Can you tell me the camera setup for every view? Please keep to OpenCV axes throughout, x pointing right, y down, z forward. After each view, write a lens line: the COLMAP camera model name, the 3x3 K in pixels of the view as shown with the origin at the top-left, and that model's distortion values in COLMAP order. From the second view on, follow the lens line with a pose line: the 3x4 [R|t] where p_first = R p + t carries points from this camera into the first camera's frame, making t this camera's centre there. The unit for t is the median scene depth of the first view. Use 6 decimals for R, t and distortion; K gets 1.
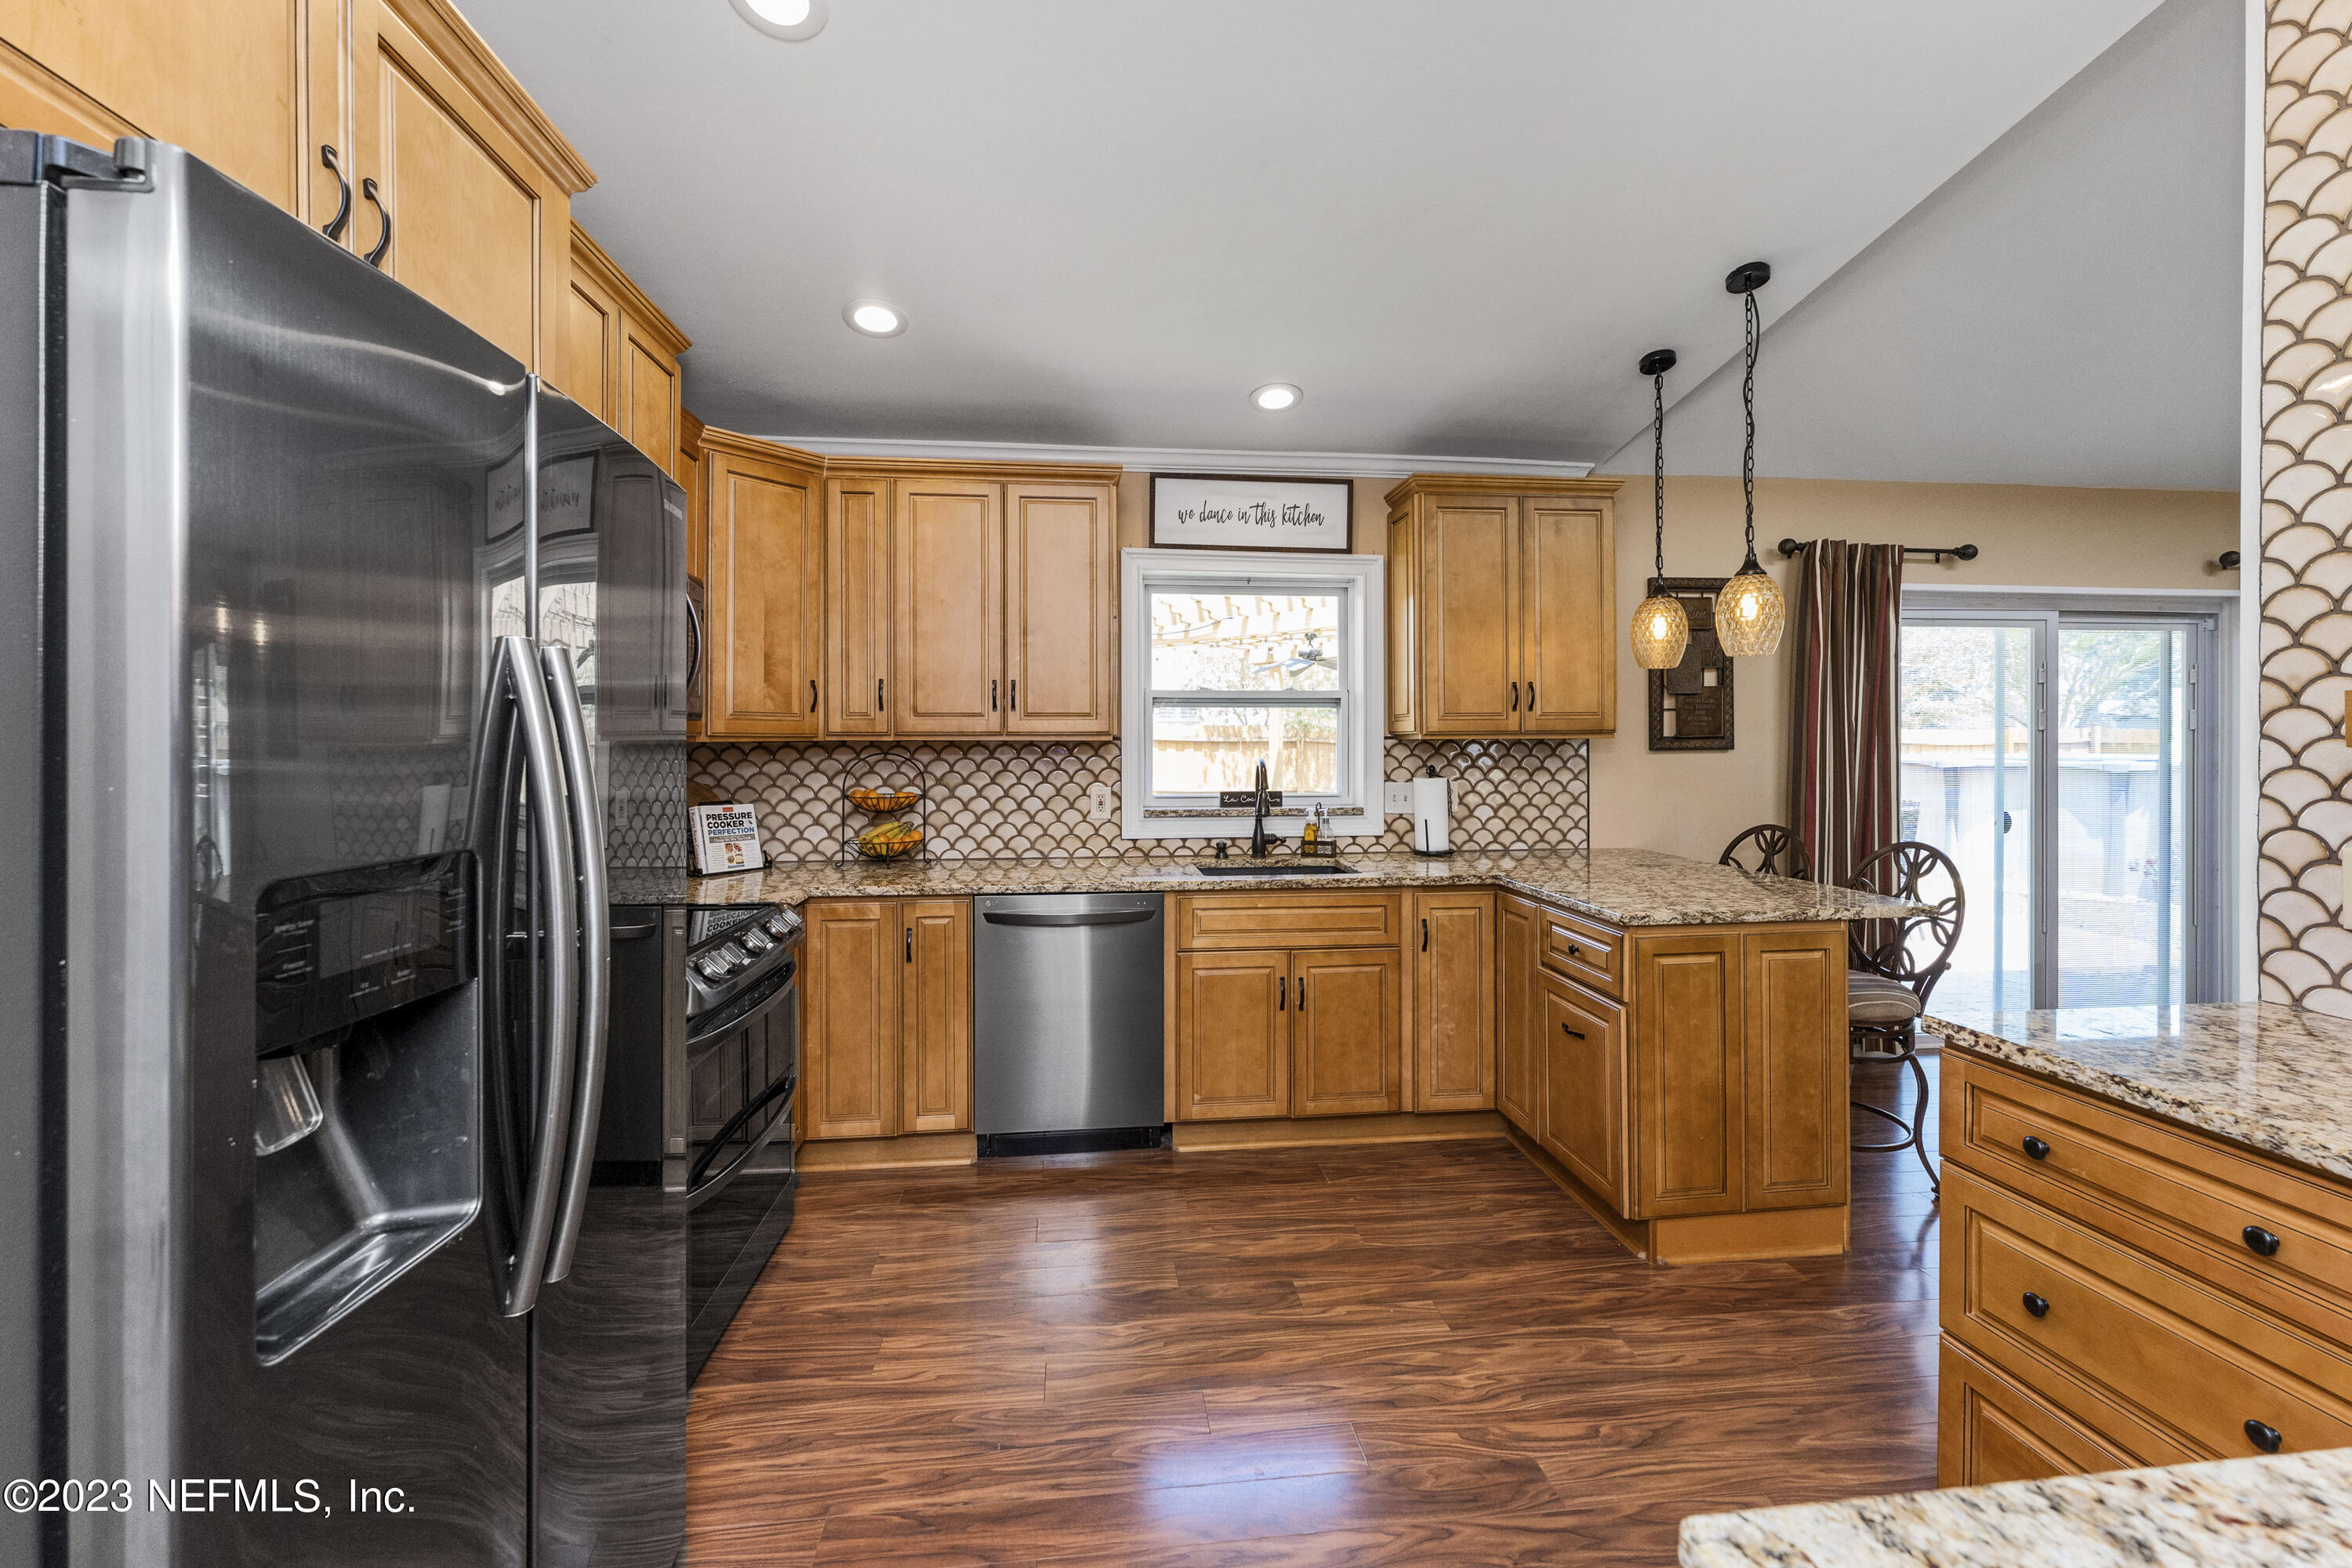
lens RADIAL K [[949.8, 0, 1157.6], [0, 949.8, 740.0], [0, 0, 1]] dist [-0.001918, -0.000147]
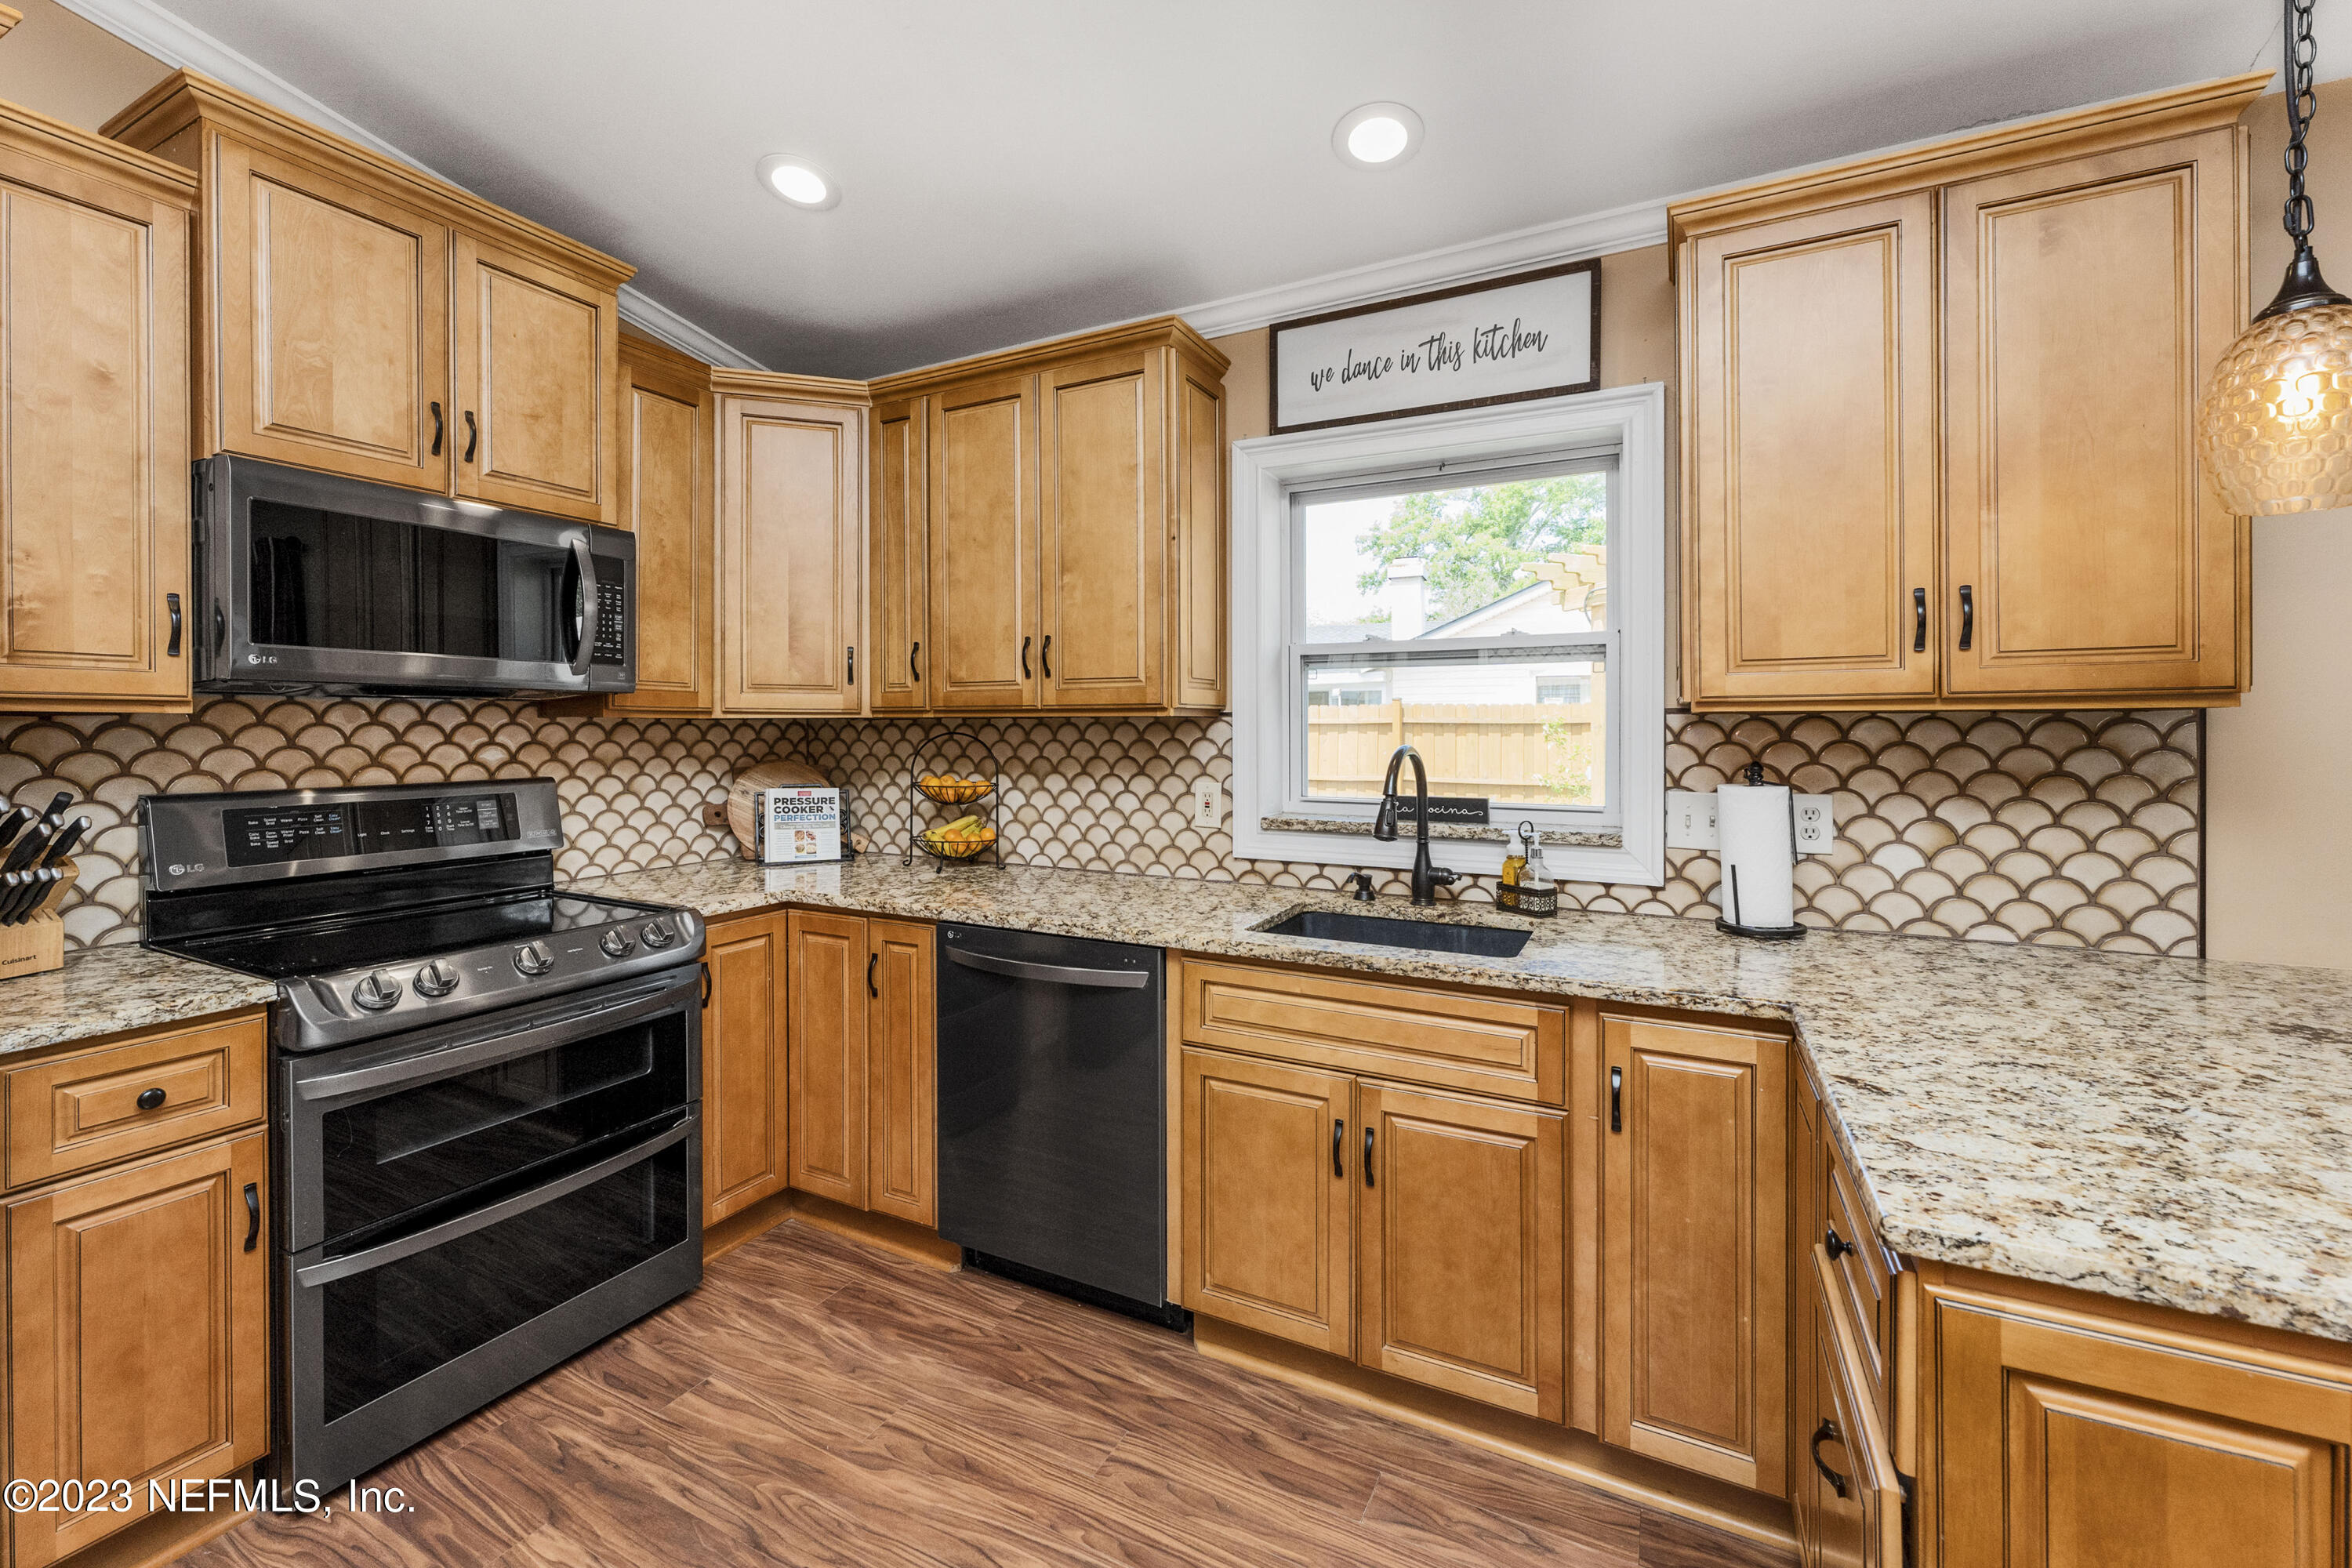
lens RADIAL K [[949.8, 0, 1173.2], [0, 949.8, 731.3], [0, 0, 1]] dist [-0.001918, -0.000147]
pose [[0.838912, 0.004595, -0.544247, 0.306653], [-0.001345, 0.999979, 0.006370, 0.006549], [0.544265, -0.004612, 0.838901, 0.387355]]
